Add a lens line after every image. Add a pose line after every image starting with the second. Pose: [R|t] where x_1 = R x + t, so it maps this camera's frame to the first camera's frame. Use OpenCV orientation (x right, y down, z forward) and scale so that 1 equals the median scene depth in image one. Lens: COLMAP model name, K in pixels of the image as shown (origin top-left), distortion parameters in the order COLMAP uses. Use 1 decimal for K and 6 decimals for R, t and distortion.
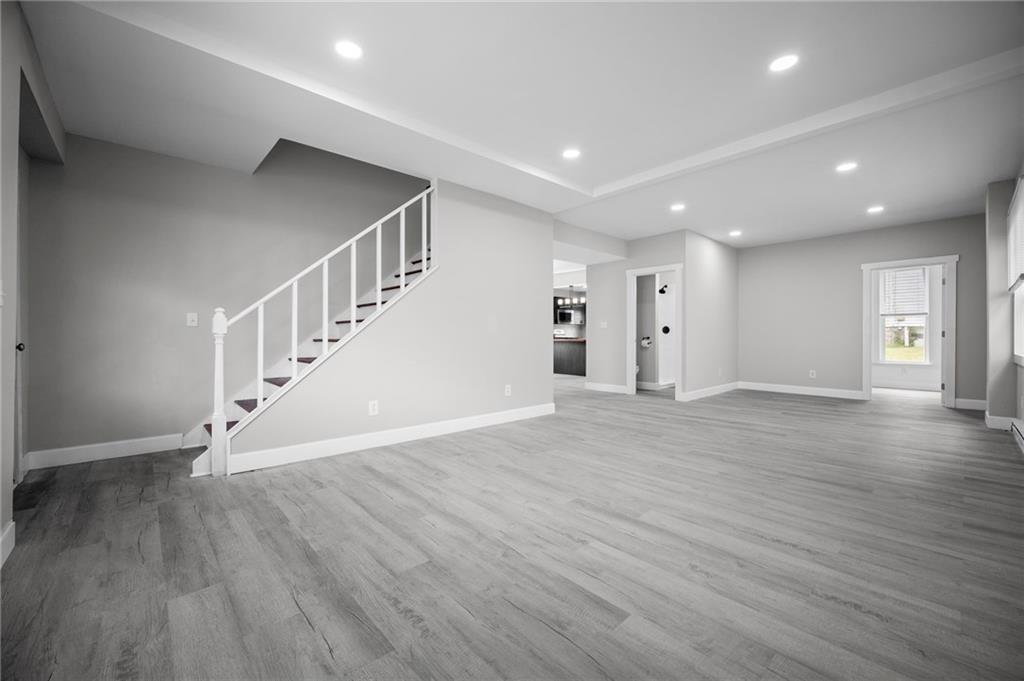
lens RADIAL K [[411.6, 0, 509.4], [0, 411.6, 338.3], [0, 0, 1]] dist [-0.001478, -0.000351]
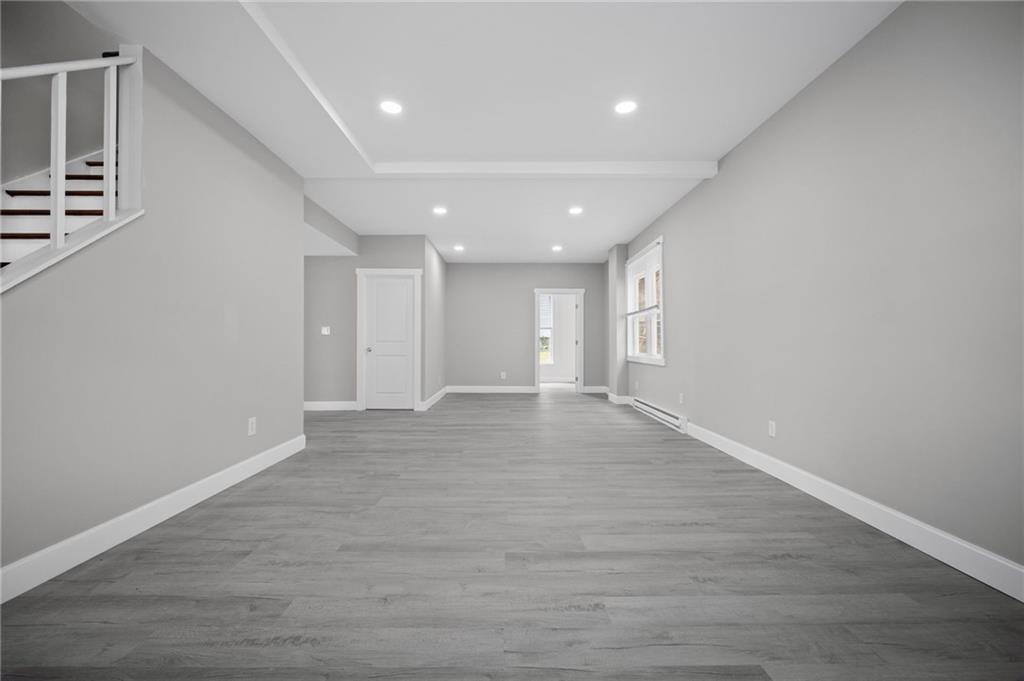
lens RADIAL K [[411.6, 0, 514.0], [0, 411.6, 344.2], [0, 0, 1]] dist [-0.001478, -0.000351]
pose [[0.663860, -0.000531, 0.747856, -0.351912], [0.003930, 0.999988, -0.002778, -0.002656], [-0.747846, 0.004783, 0.663855, 0.409031]]
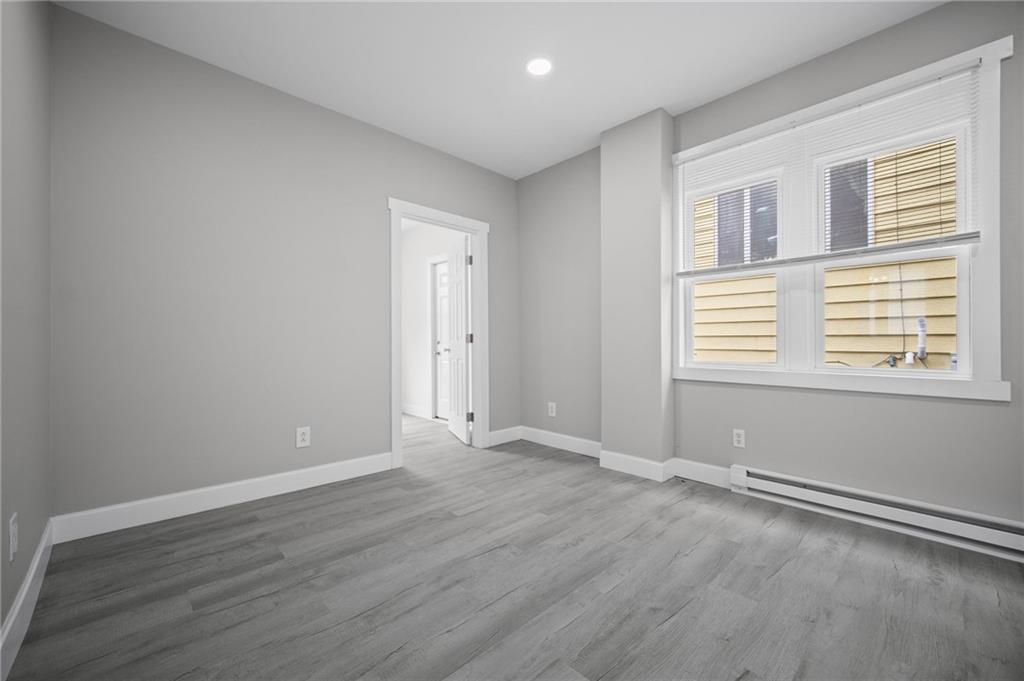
lens RADIAL K [[411.6, 0, 509.4], [0, 411.6, 348.5], [0, 0, 1]] dist [-0.001478, -0.000351]
pose [[0.001467, -0.010400, 0.999945, 0.773311], [-0.000675, 0.999946, 0.010401, -0.000372], [-0.999999, -0.000690, 0.001460, 1.887053]]
